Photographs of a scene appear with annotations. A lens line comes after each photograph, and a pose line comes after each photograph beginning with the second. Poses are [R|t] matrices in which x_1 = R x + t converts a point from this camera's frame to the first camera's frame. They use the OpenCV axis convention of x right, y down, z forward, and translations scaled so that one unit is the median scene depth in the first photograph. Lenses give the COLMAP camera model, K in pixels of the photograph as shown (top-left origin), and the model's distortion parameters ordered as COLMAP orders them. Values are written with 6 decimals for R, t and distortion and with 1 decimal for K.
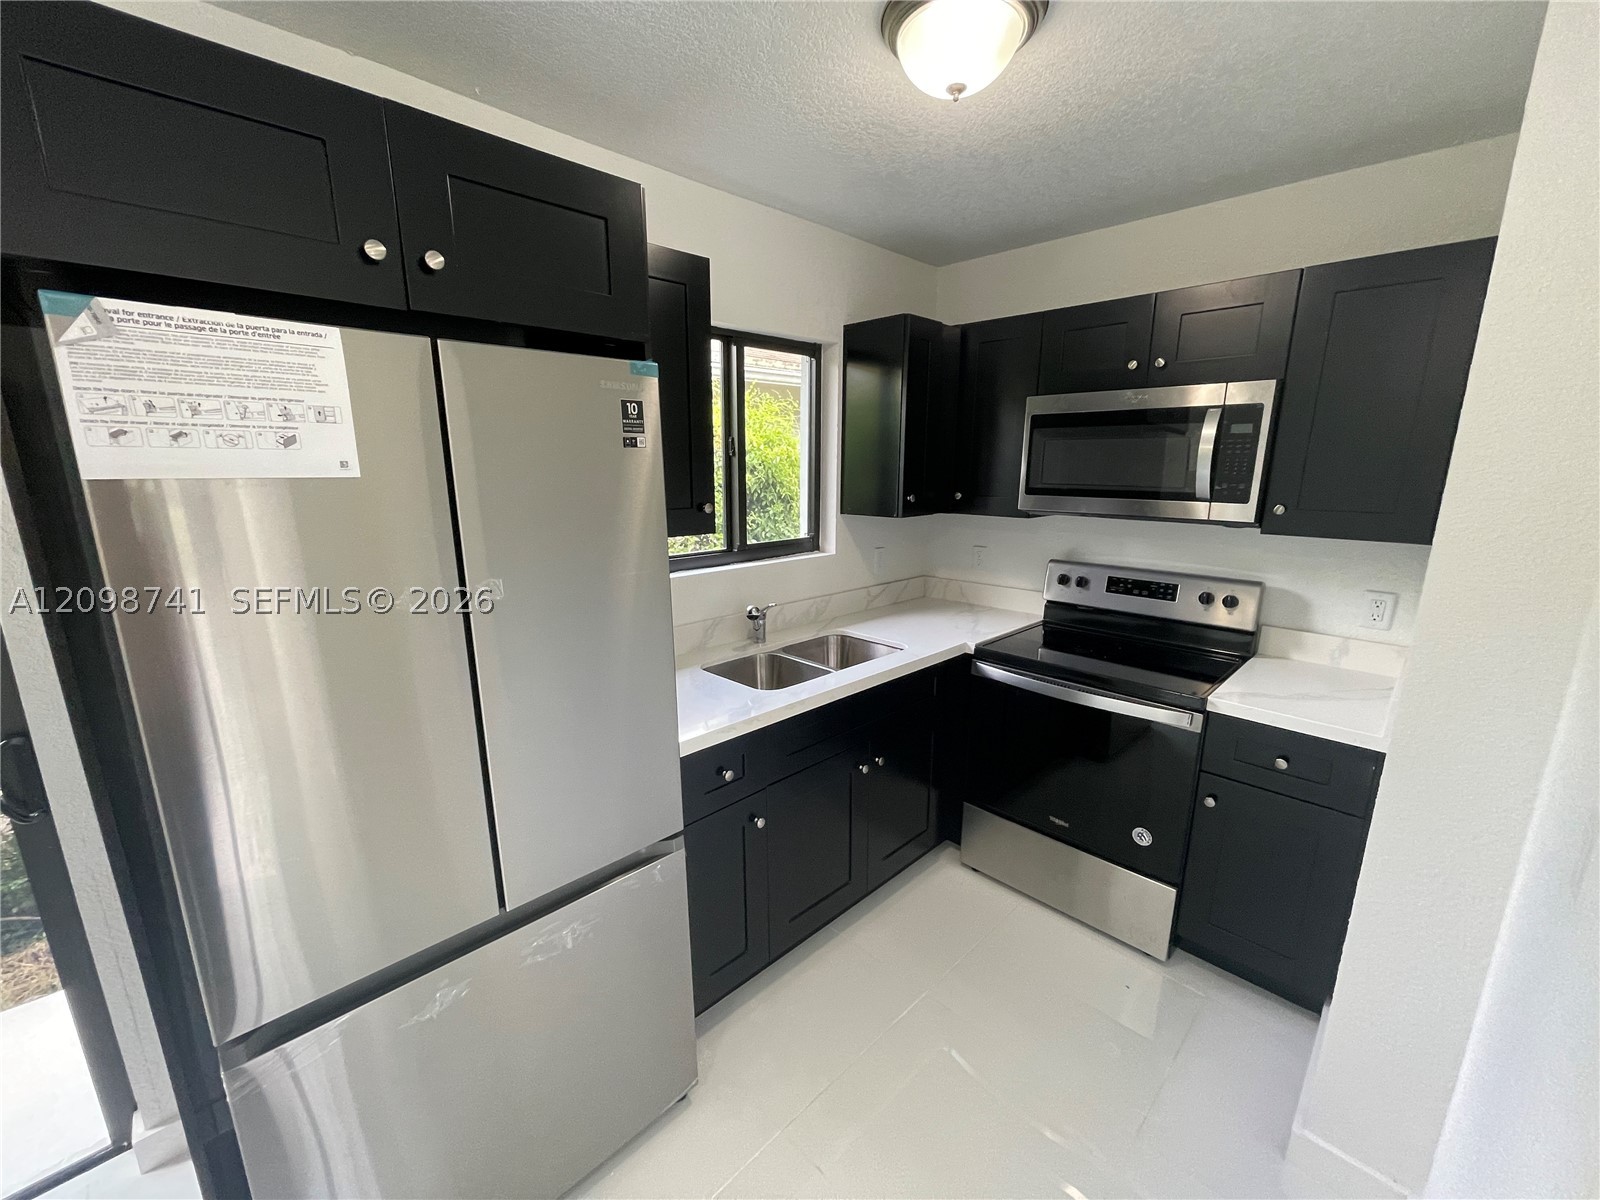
lens RADIAL K [[642.2, 0, 767.0], [0, 642.2, 598.8], [0, 0, 1]] dist [-0.000789, 0.000244]
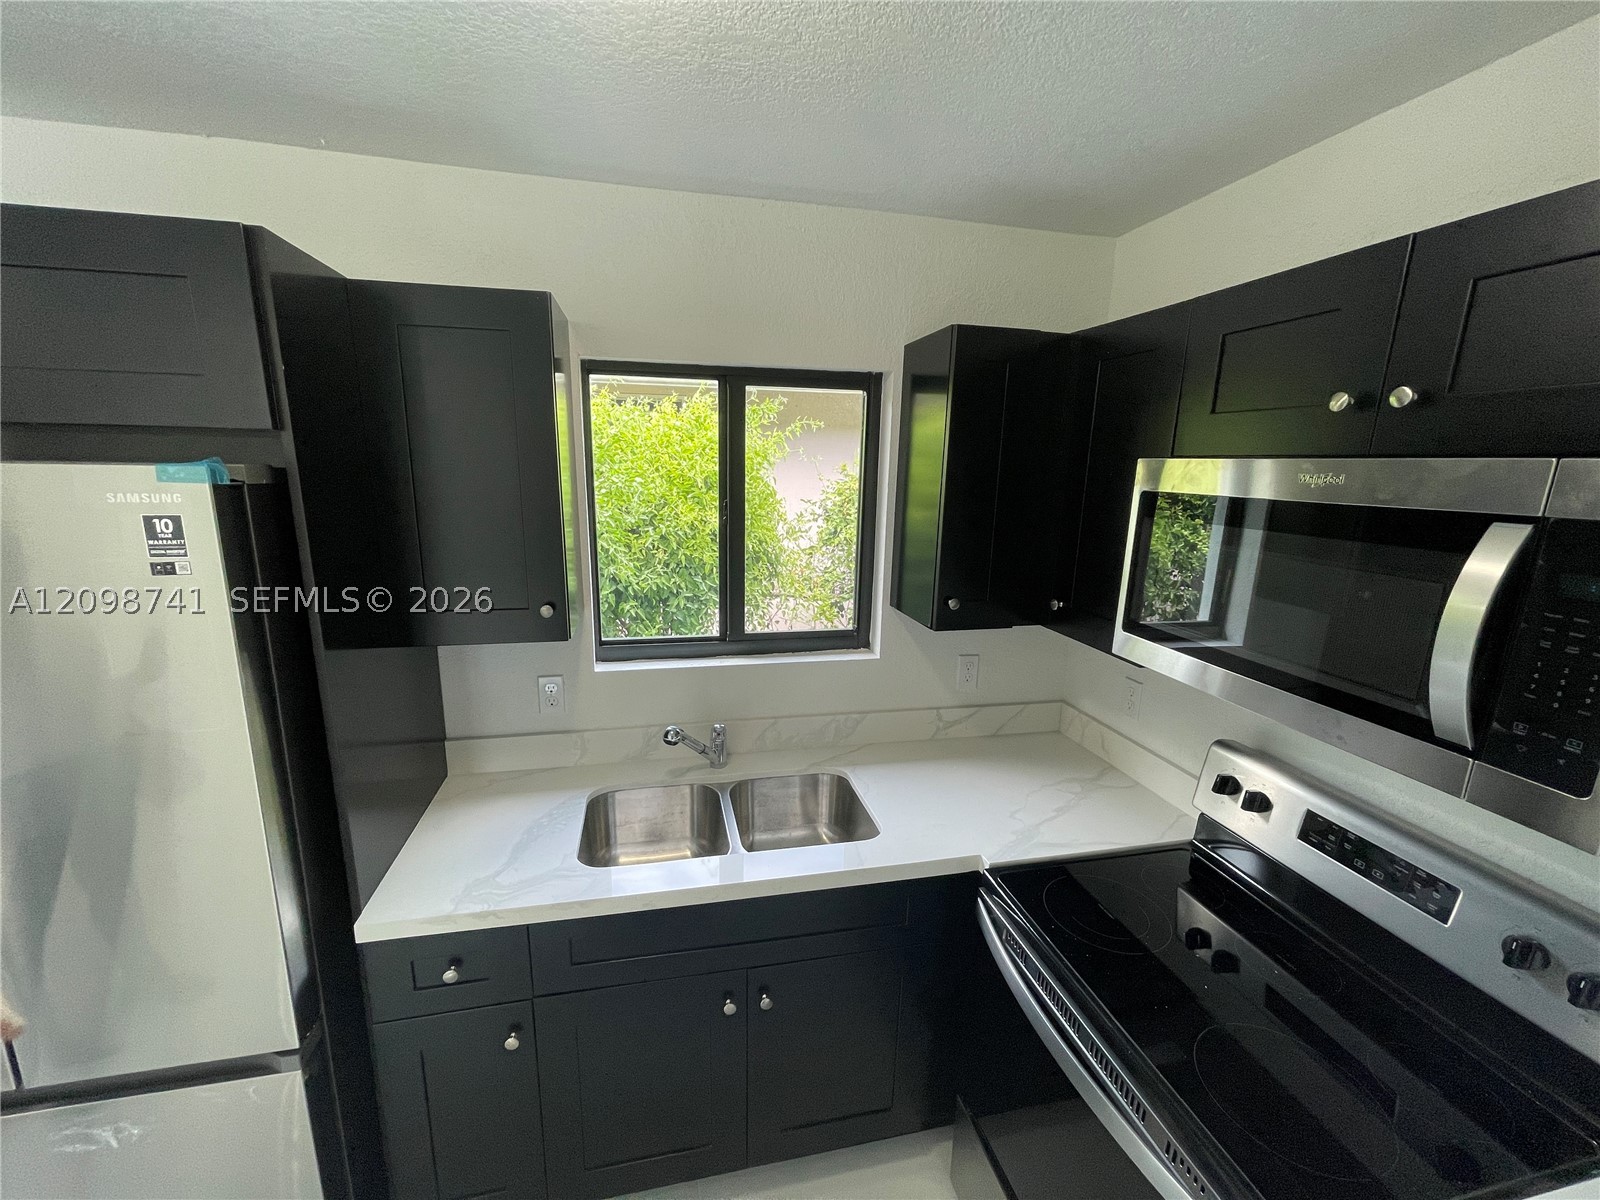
lens RADIAL K [[642.2, 0, 792.3], [0, 642.2, 595.6], [0, 0, 1]] dist [-0.000789, 0.000244]
pose [[0.858242, 0.124640, -0.497881, 0.484776], [-0.125784, 0.991561, 0.031403, -0.195470], [0.497593, 0.035674, 0.866677, 0.419607]]
